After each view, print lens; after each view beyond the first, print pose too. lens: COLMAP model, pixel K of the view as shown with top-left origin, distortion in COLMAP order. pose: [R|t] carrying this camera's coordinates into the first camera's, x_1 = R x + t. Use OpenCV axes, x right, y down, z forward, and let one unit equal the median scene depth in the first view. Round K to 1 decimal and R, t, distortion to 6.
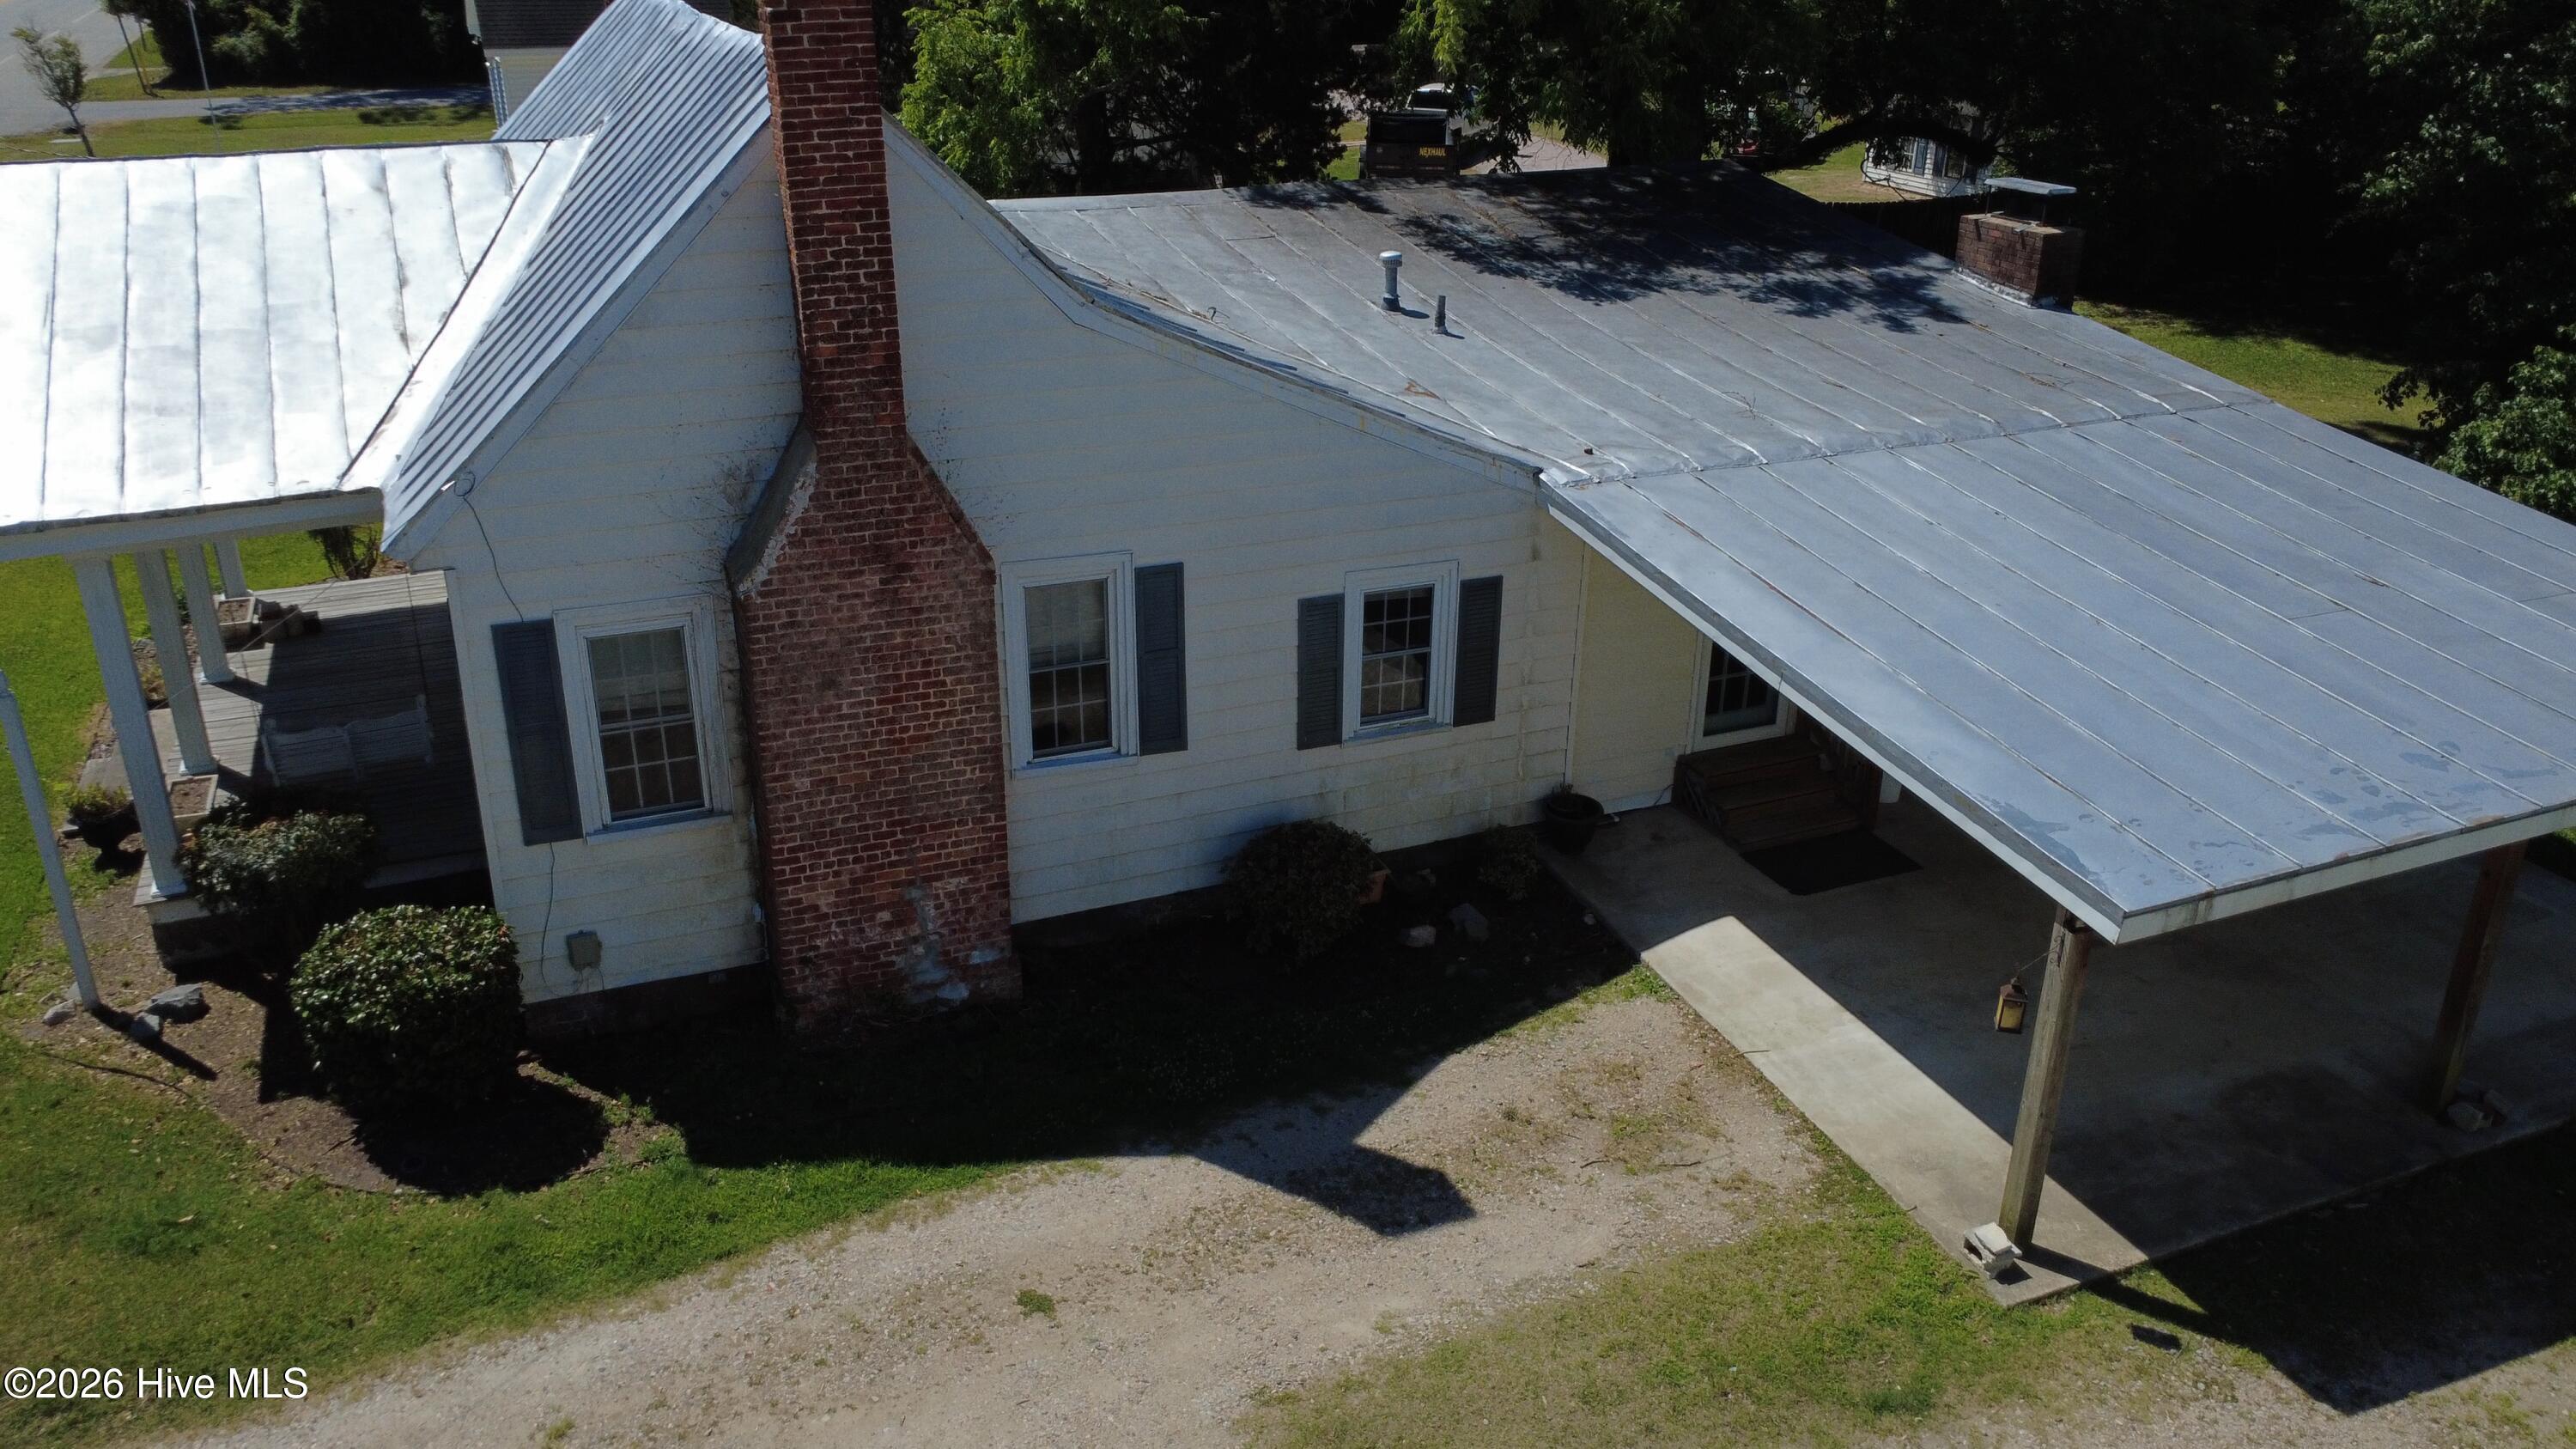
lens RADIAL K [[1938.3, 0, 1288.2], [0, 1938.3, 728.3], [0, 0, 1]] dist [0.007810, -0.006761]
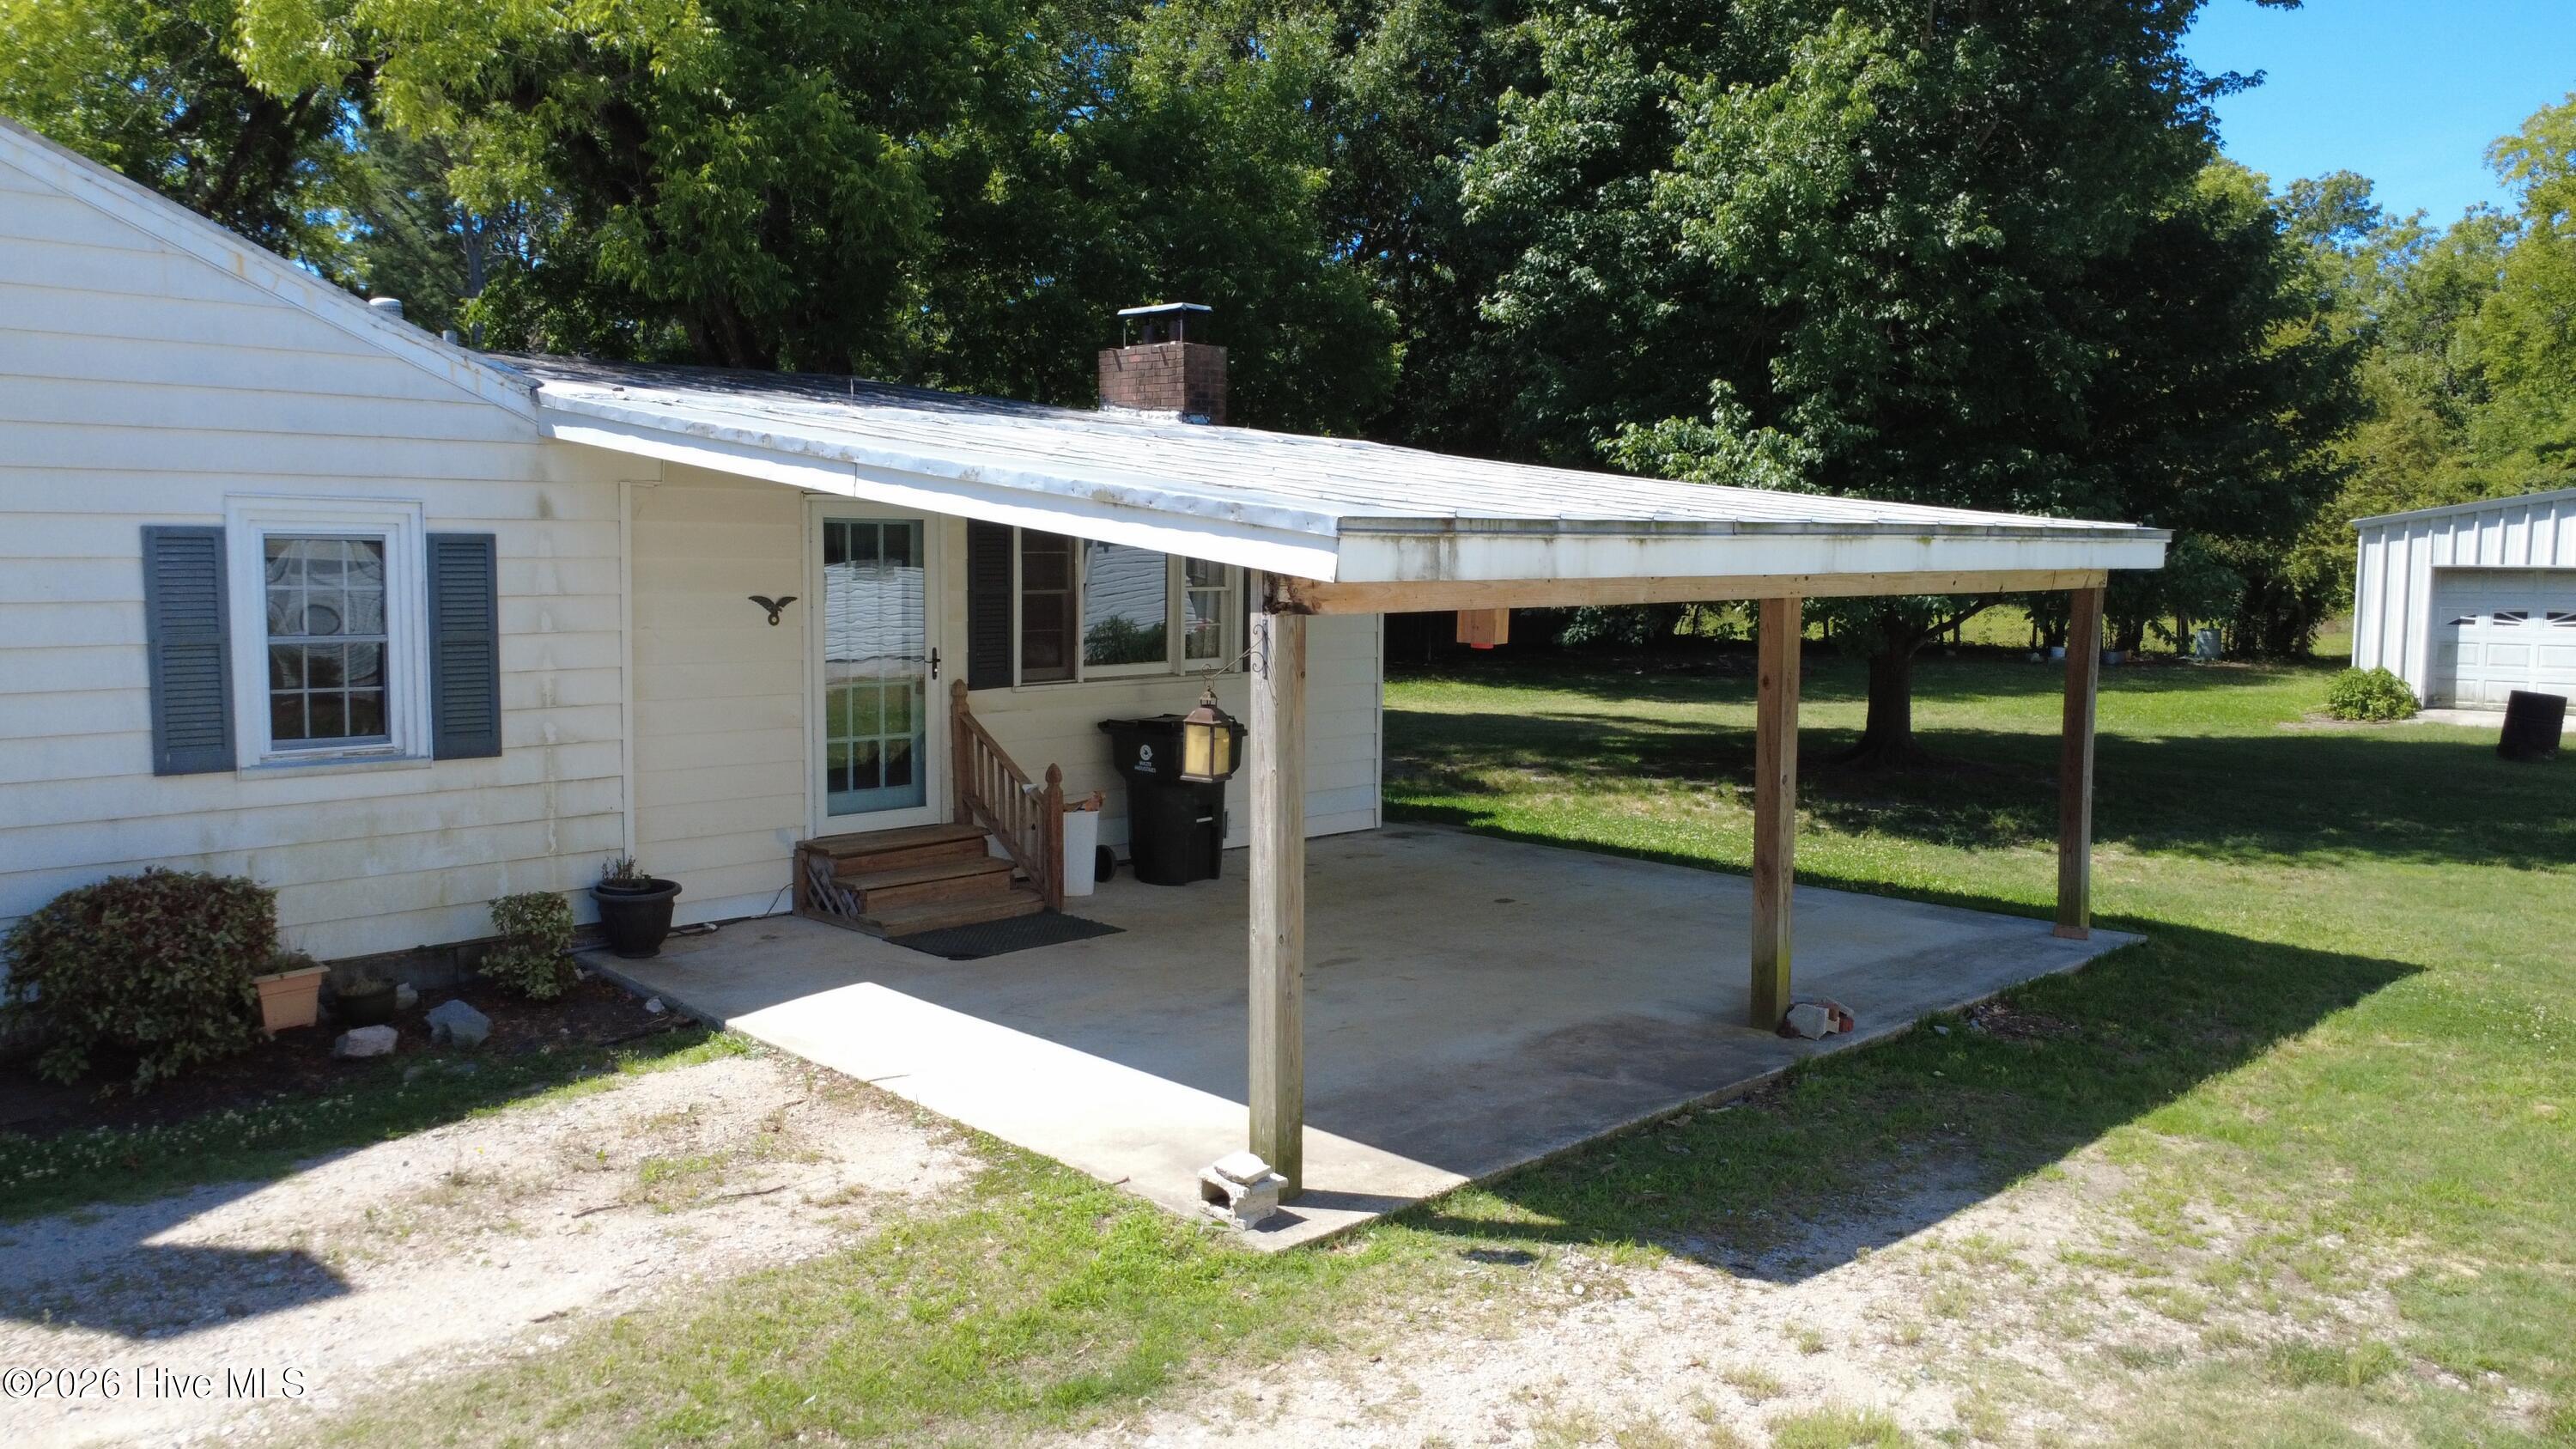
lens RADIAL K [[1938.3, 0, 1280.5], [0, 1938.3, 723.7], [0, 0, 1]] dist [0.007810, -0.006761]
pose [[0.927932, -0.038170, 0.370791, 0.141361], [0.150242, 0.948660, -0.278336, 0.286909], [-0.341131, 0.313986, 0.886026, 0.378080]]
